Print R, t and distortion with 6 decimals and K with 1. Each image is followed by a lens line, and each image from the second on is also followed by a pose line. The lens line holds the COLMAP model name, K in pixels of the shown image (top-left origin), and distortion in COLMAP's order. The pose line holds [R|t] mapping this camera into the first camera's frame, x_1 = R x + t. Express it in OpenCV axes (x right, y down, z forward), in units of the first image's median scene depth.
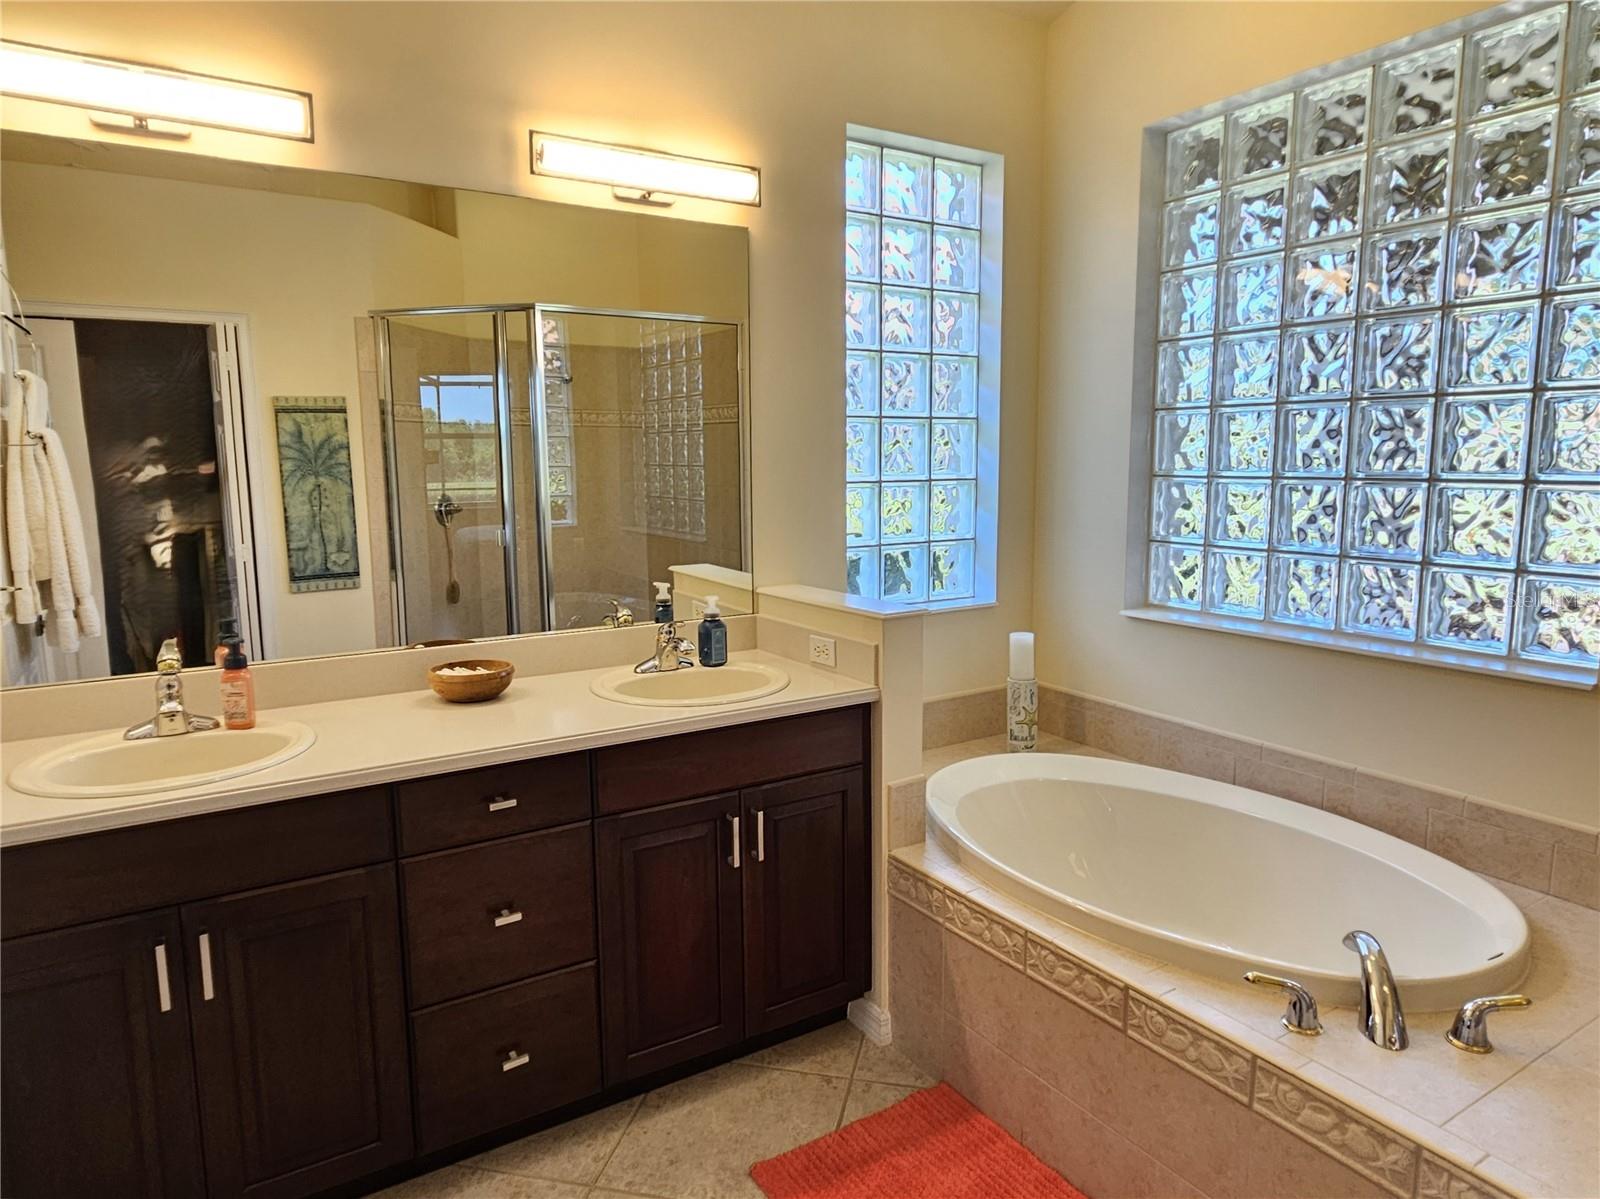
lens RADIAL K [[978.8, 0, 798.5], [0, 978.8, 593.9], [0, 0, 1]] dist [0.000657, 0.000669]
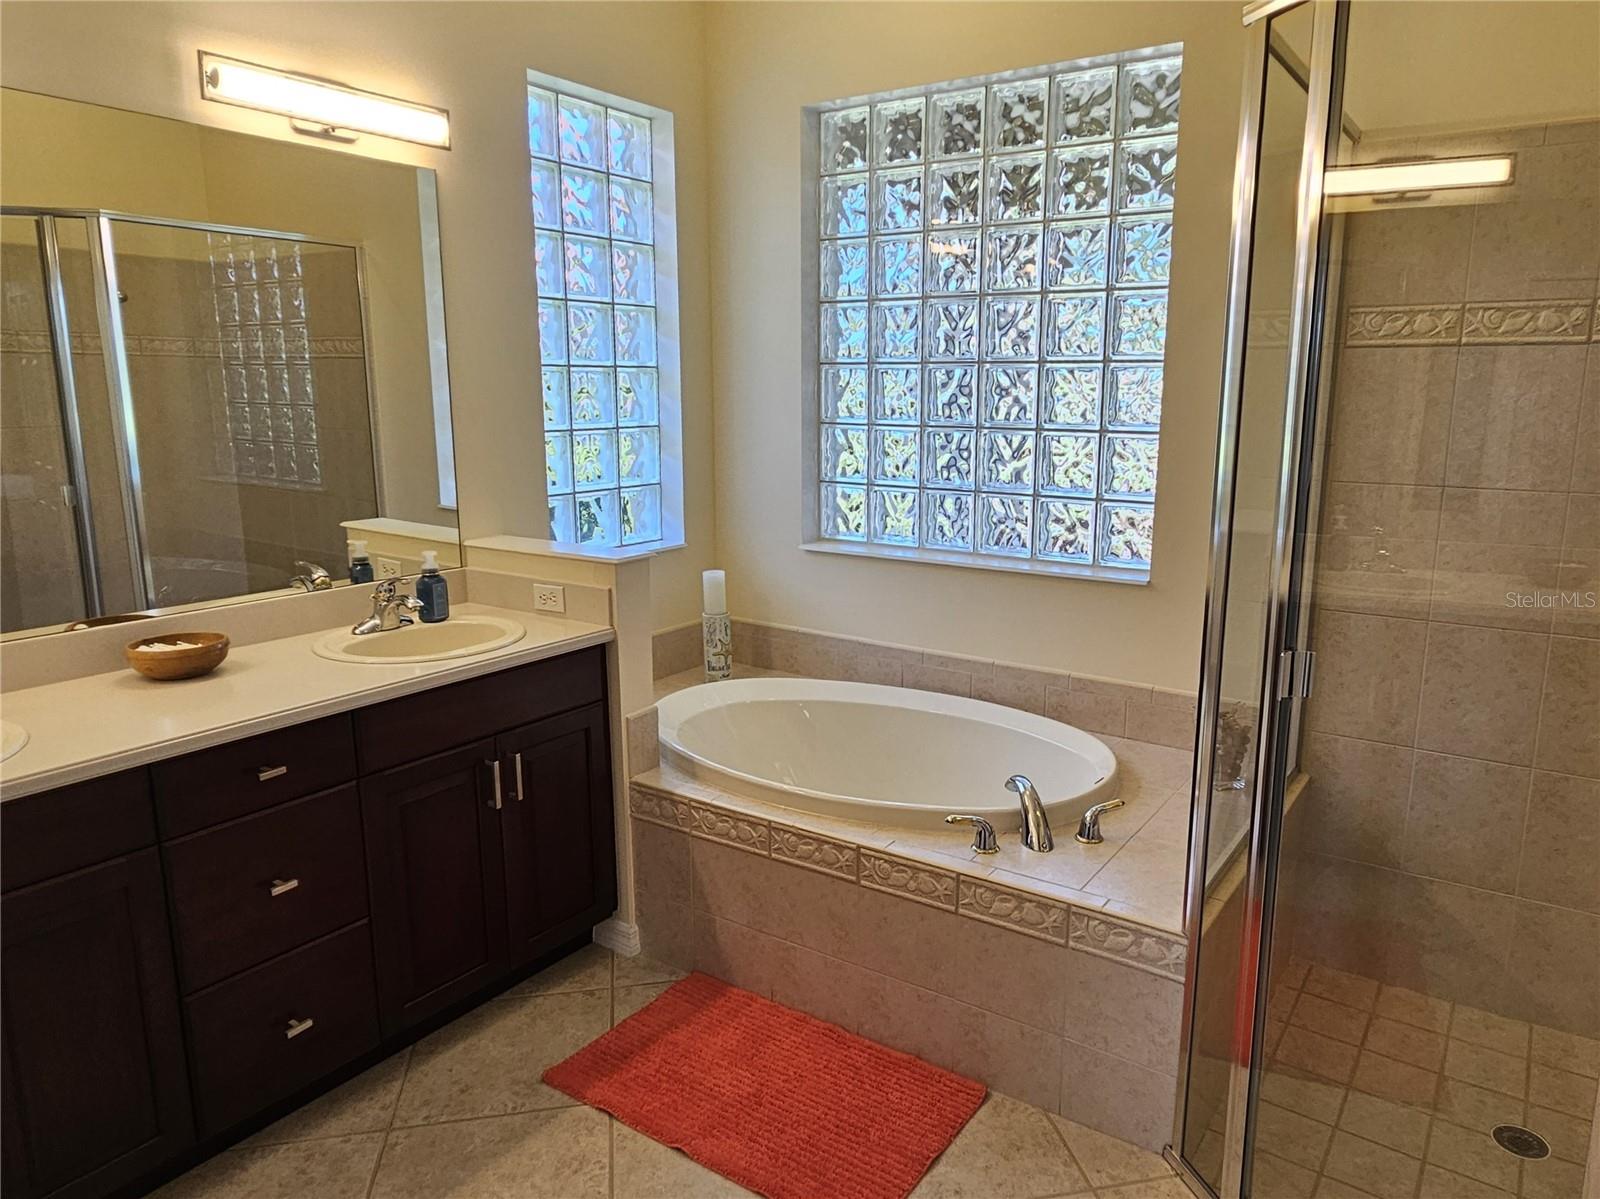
lens RADIAL K [[1068.9, 0, 827.3], [0, 1068.9, 591.5], [0, 0, 1]] dist [0.001977, 0.002236]
pose [[0.914296, -0.067838, 0.399325, -0.166700], [0.046760, 0.996961, 0.062304, -0.006022], [-0.402338, -0.038292, 0.914690, -0.160363]]
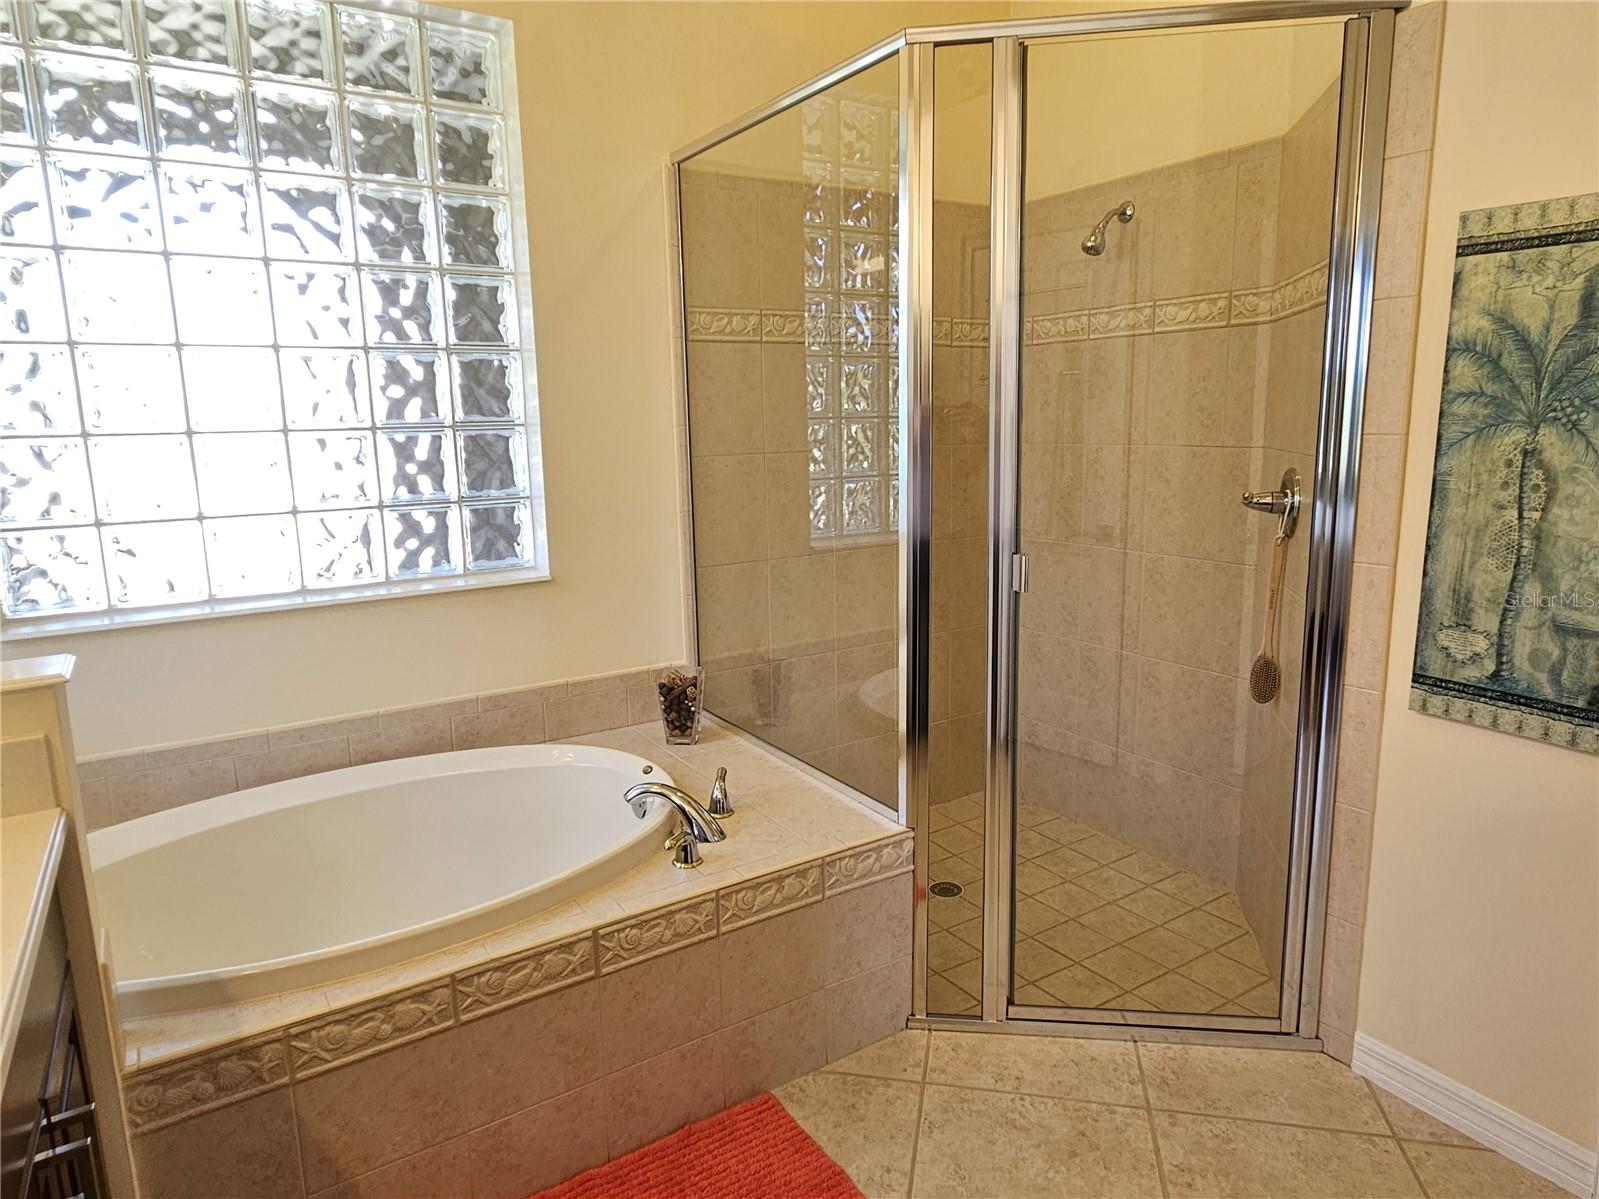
lens RADIAL K [[1010.3, 0, 800.0], [0, 1010.3, 592.6], [0, 0, 1]] dist [0.003220, -0.003030]
pose [[-0.022513, -0.174504, 0.984399, -0.471117], [0.153588, 0.972356, 0.175882, -0.062787], [-0.987878, 0.155152, 0.004911, 0.554815]]
